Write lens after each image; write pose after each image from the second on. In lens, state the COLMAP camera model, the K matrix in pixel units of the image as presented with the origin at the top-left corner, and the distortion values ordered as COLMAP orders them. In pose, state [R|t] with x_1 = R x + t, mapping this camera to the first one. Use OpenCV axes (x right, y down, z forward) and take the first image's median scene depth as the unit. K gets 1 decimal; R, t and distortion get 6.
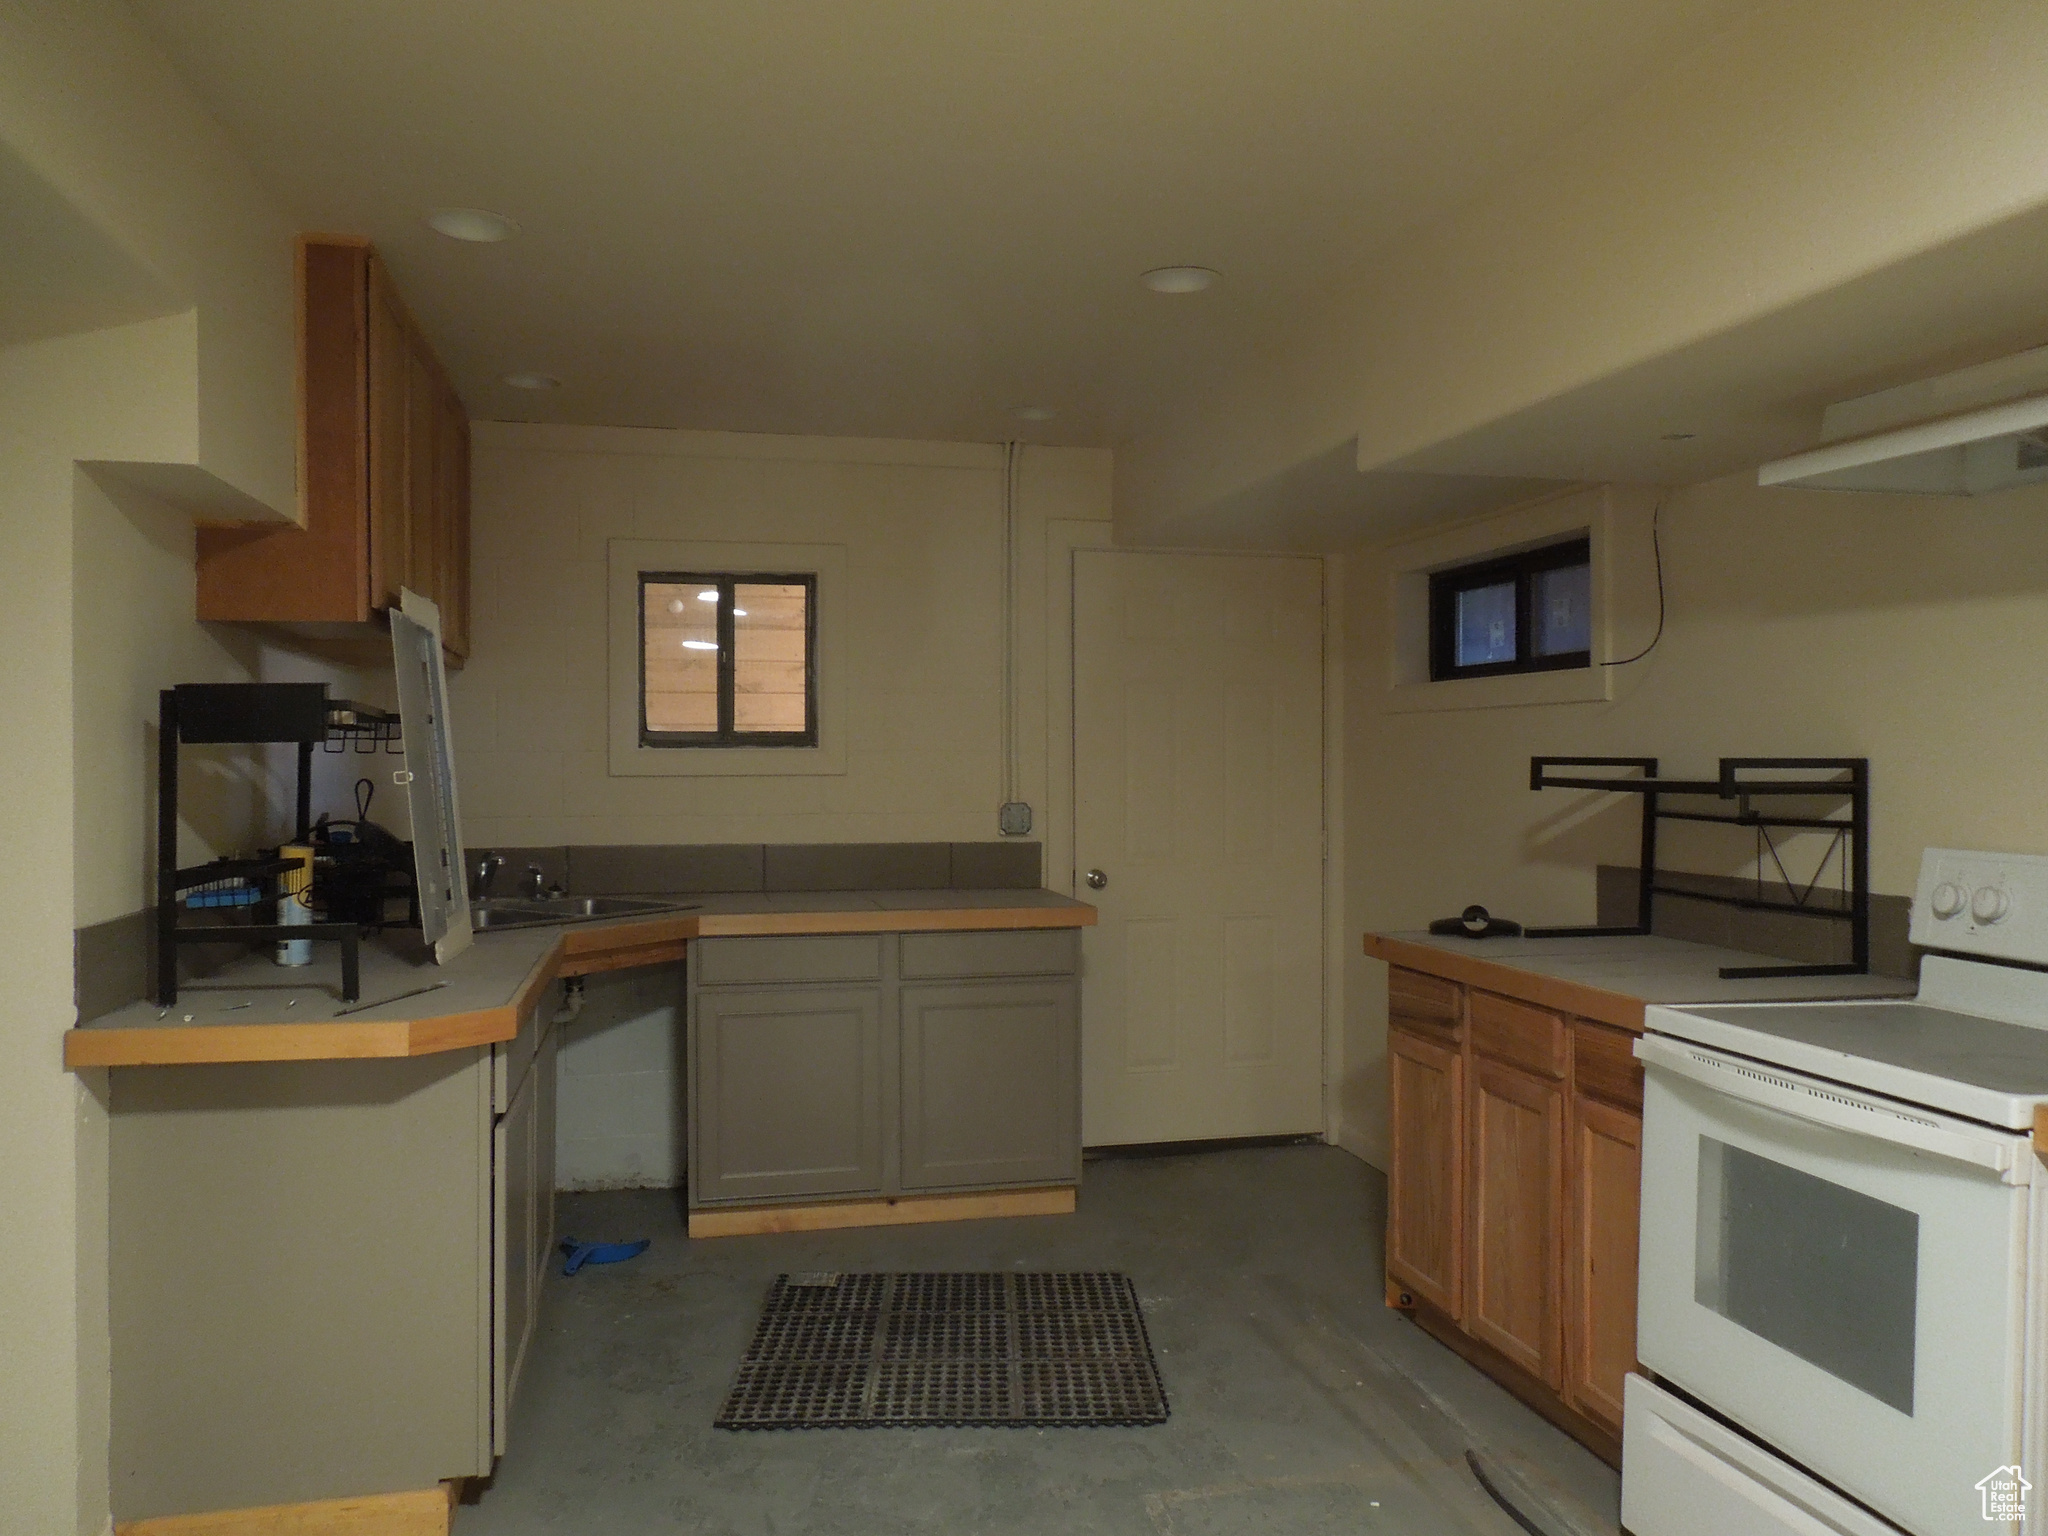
lens RADIAL K [[1531.7, 0, 1024.0], [0, 1531.7, 768.0], [0, 0, 1]] dist [-0.016727, 0.009608]
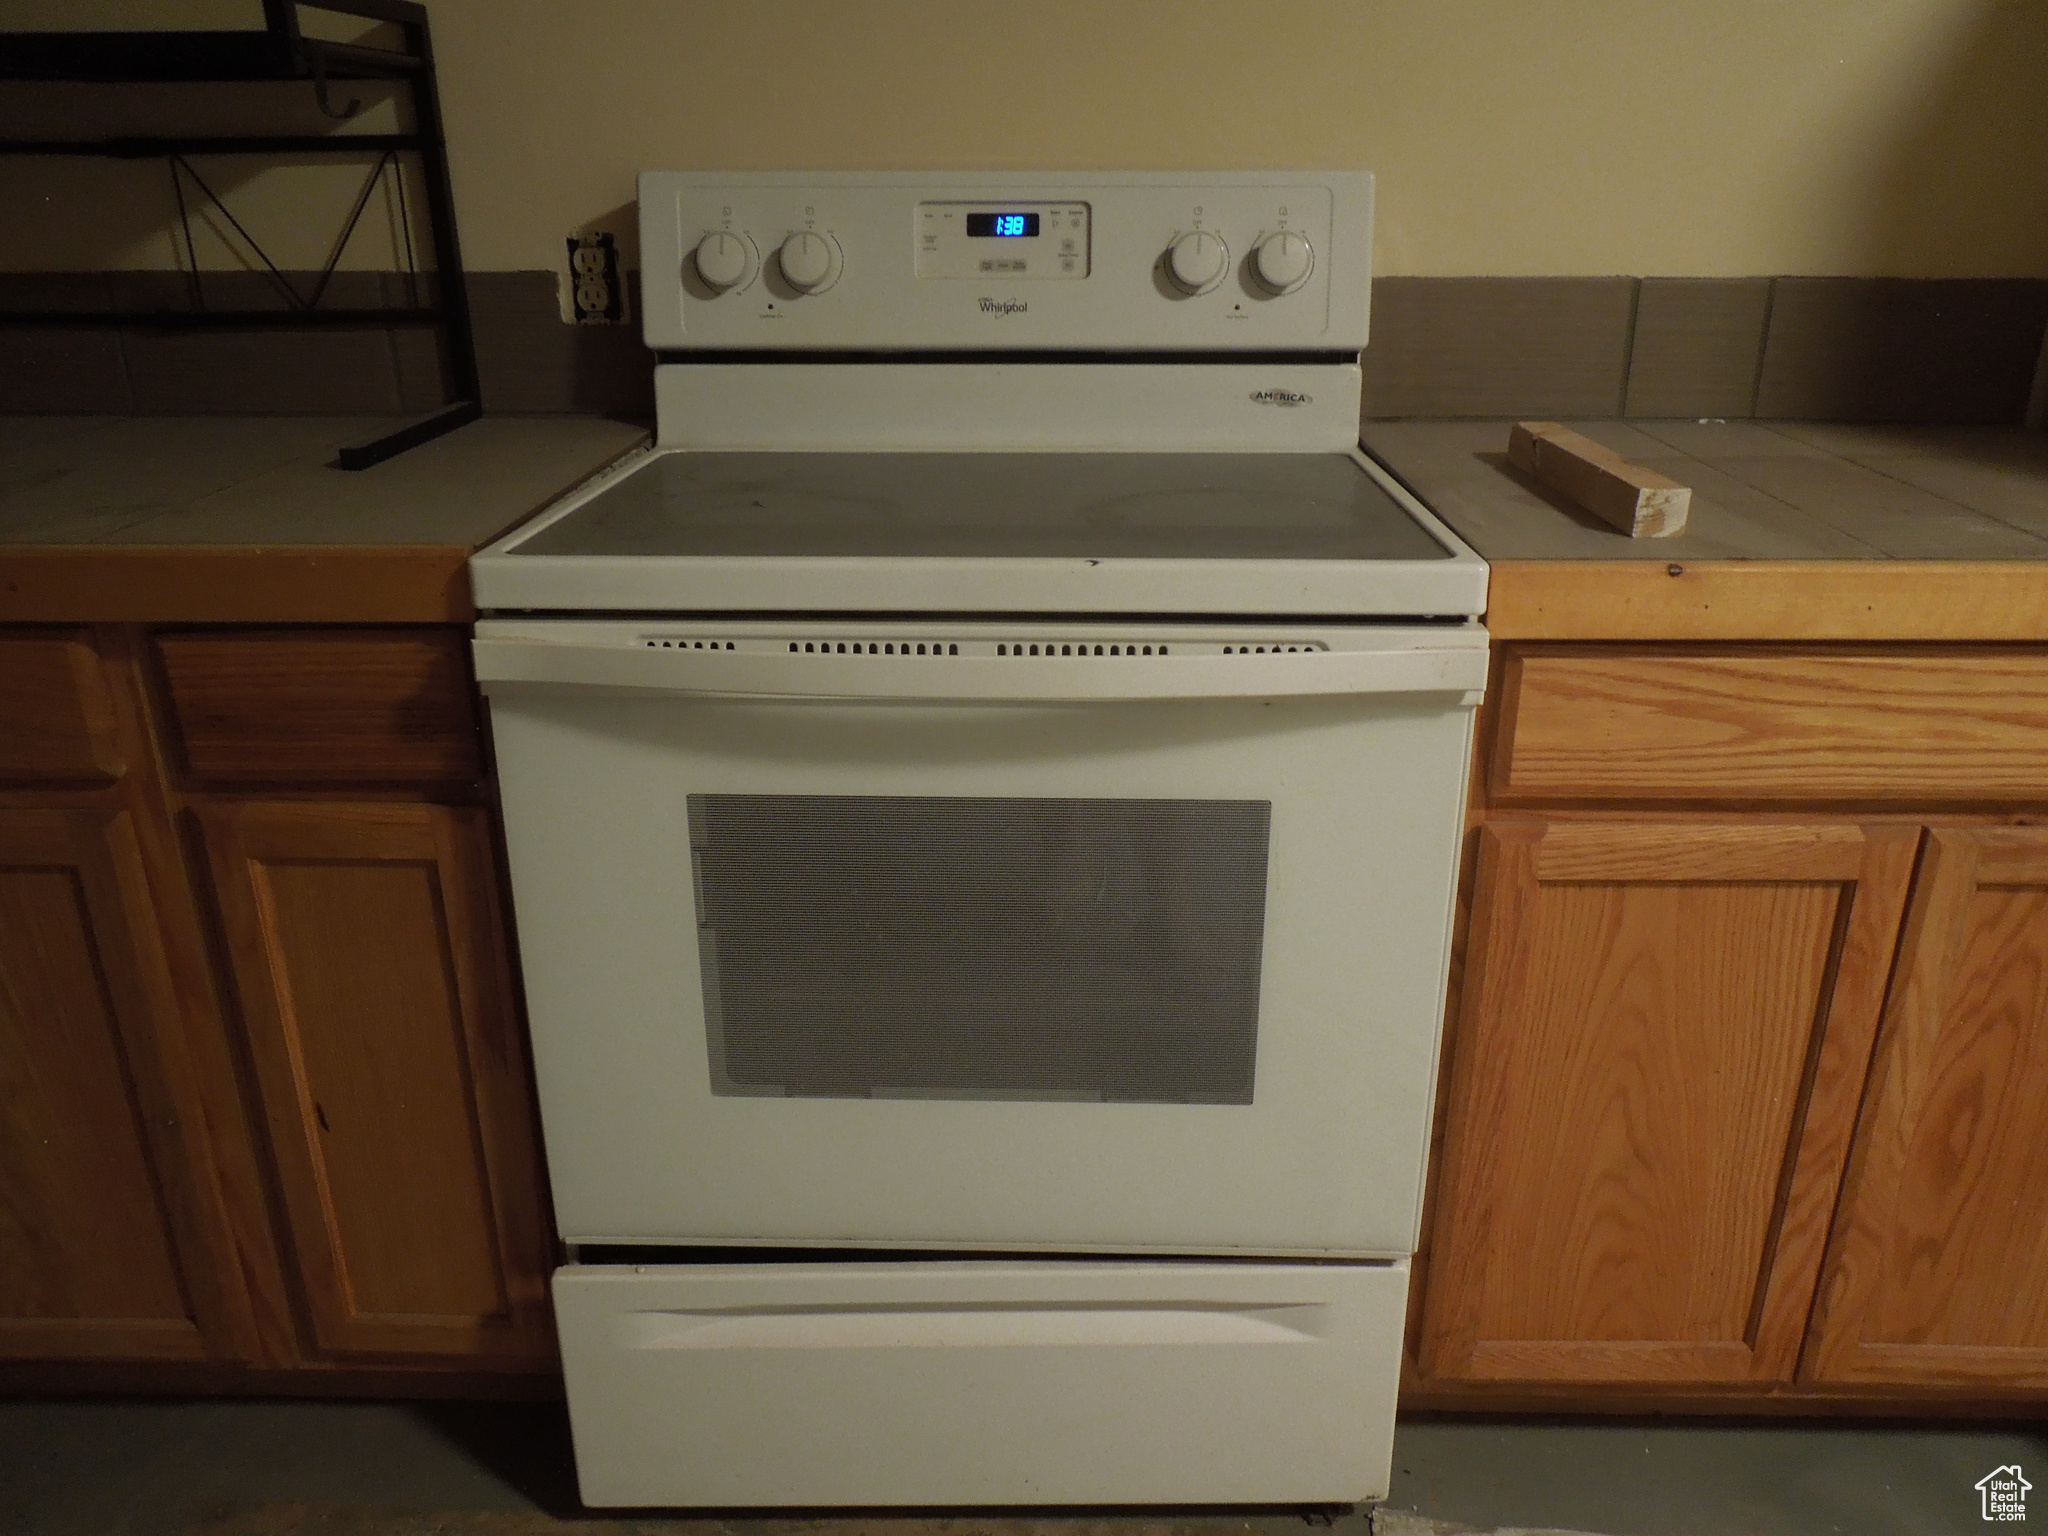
lens RADIAL K [[1531.7, 0, 1024.0], [0, 1531.7, 768.0], [0, 0, 1]] dist [-0.016727, 0.009608]
pose [[0.243379, -0.360822, 0.900319, 0.031683], [0.005794, 0.928754, 0.370651, 0.045461], [-0.969914, -0.084992, 0.228130, 0.666670]]
